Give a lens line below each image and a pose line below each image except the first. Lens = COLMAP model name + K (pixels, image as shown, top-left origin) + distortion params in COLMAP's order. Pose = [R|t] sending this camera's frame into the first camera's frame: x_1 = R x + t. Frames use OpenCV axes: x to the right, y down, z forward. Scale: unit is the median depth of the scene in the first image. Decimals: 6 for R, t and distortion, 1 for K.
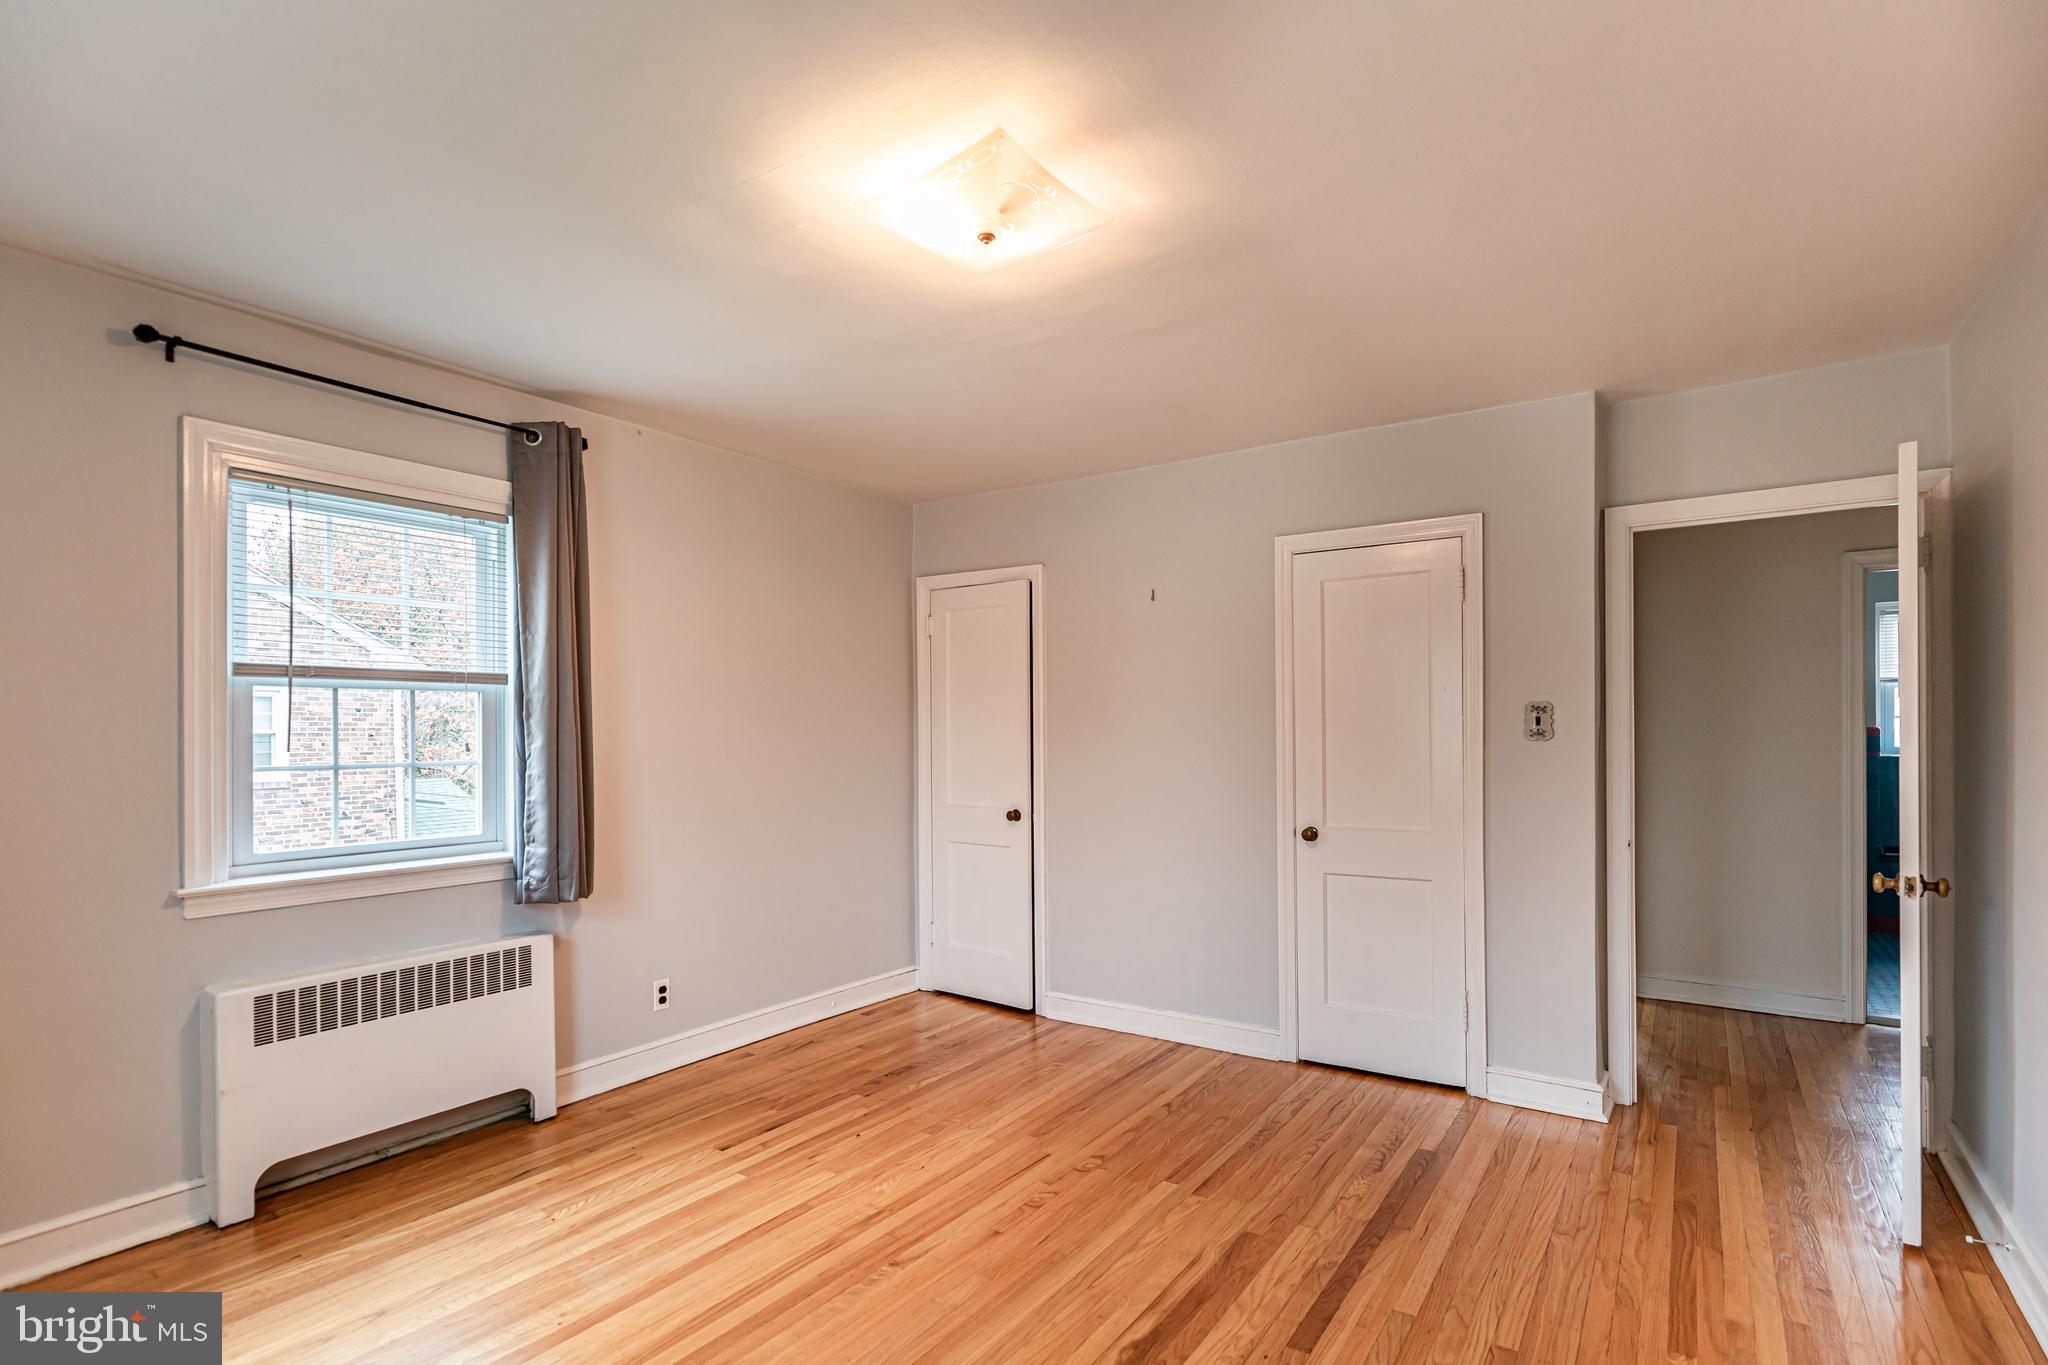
lens RADIAL K [[1002.4, 0, 1053.2], [0, 1002.4, 728.6], [0, 0, 1]] dist [-0.000274, -0.000214]
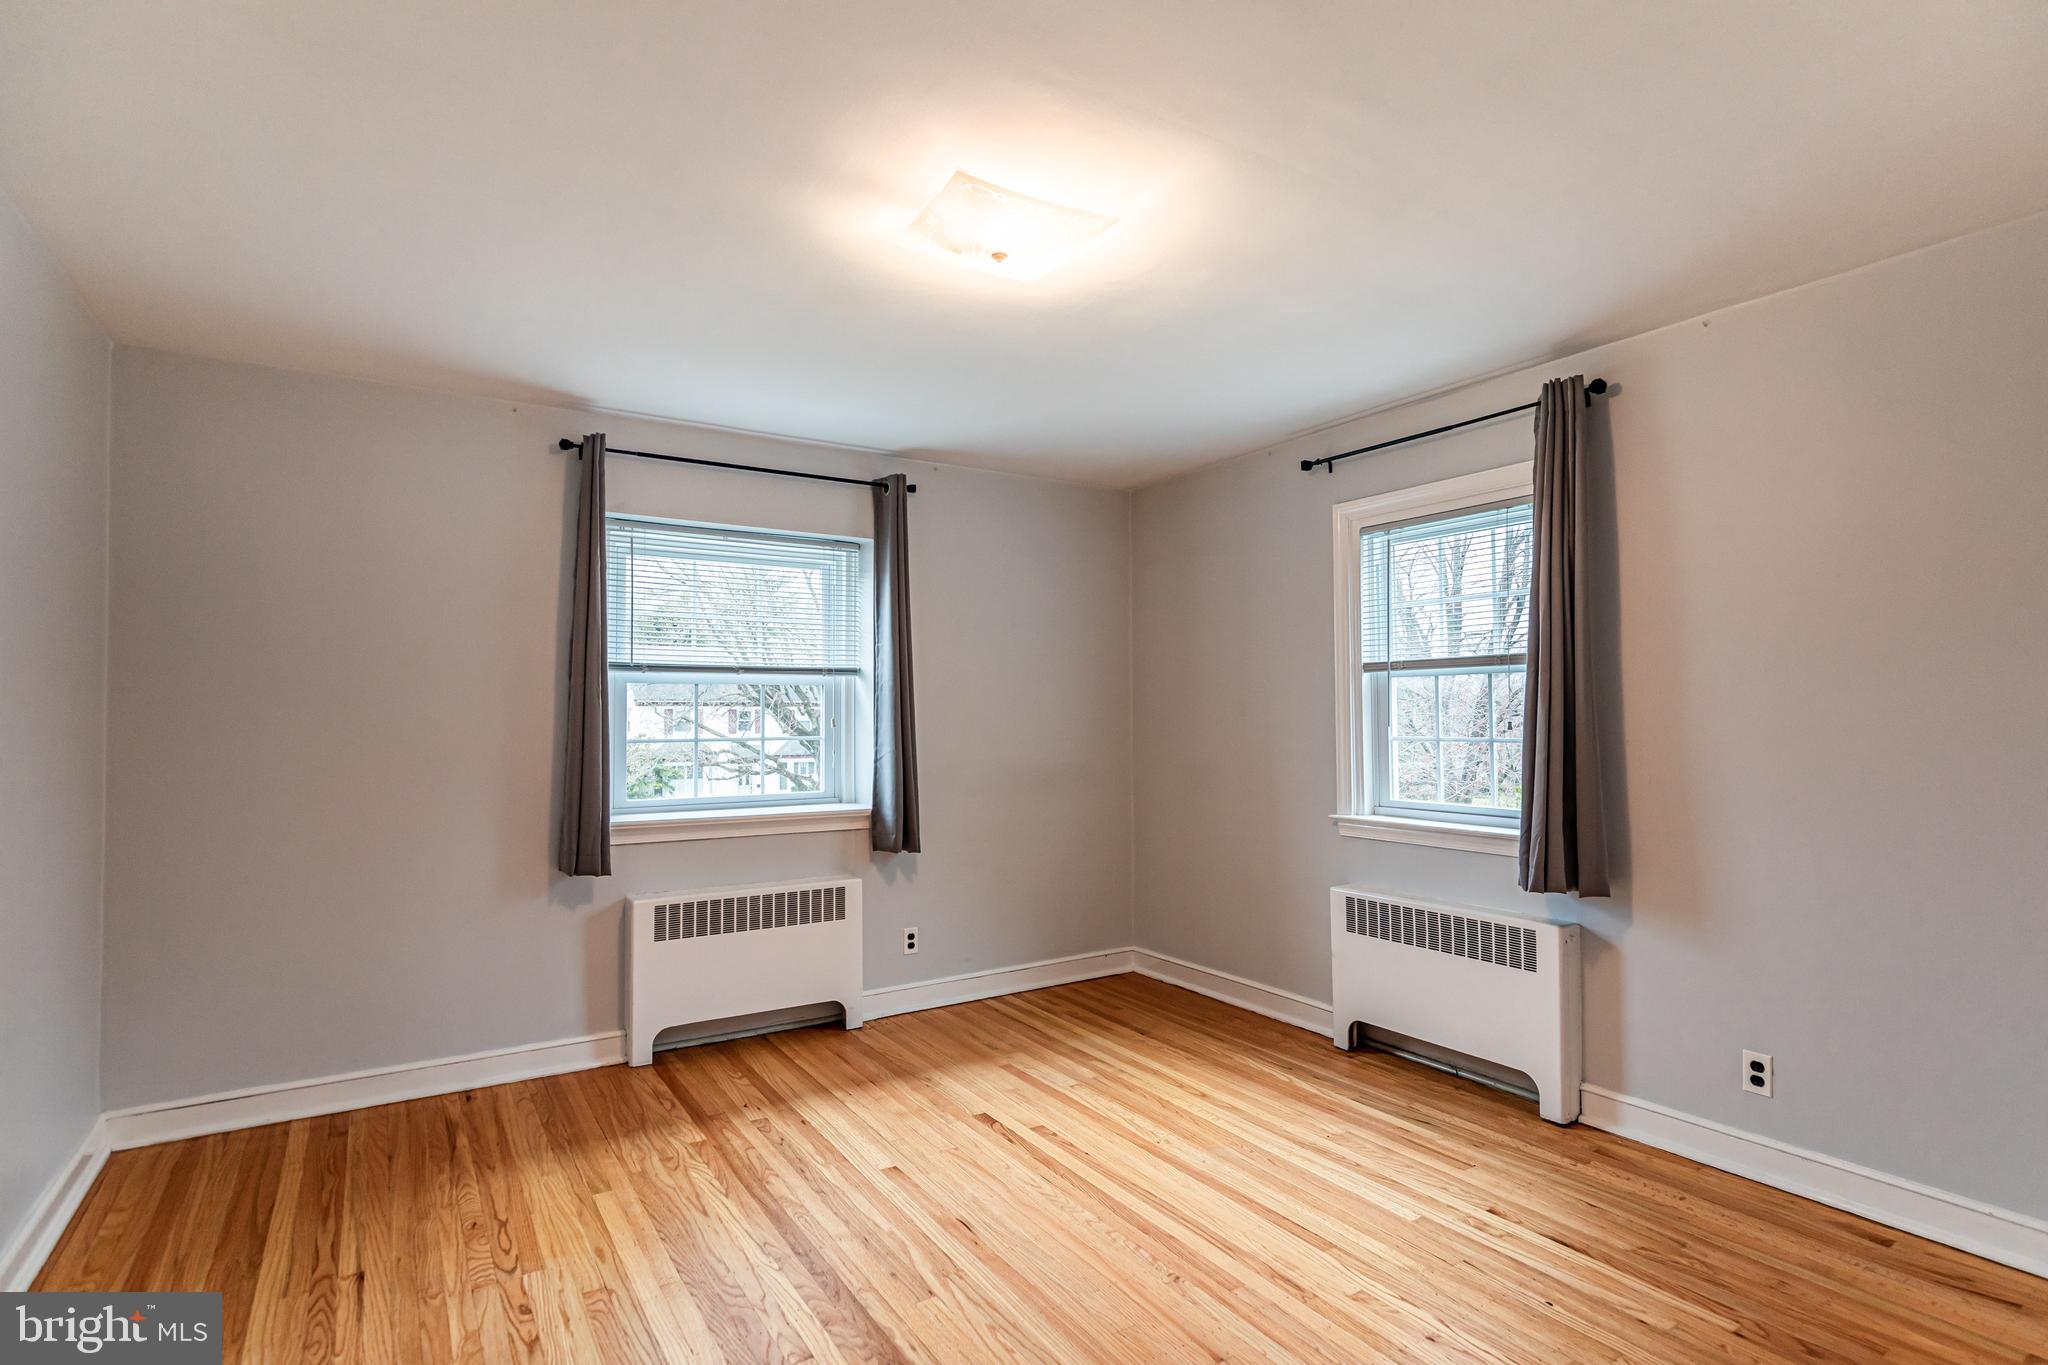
lens RADIAL K [[1042.4, 0, 1024.0], [0, 1042.4, 682.5], [0, 0, 1]] dist [0.000728, 0.000265]
pose [[-0.424940, -0.019758, -0.905006, 0.657212], [0.010015, 0.999598, -0.026526, -0.002981], [0.905166, -0.020336, -0.424571, 1.061571]]
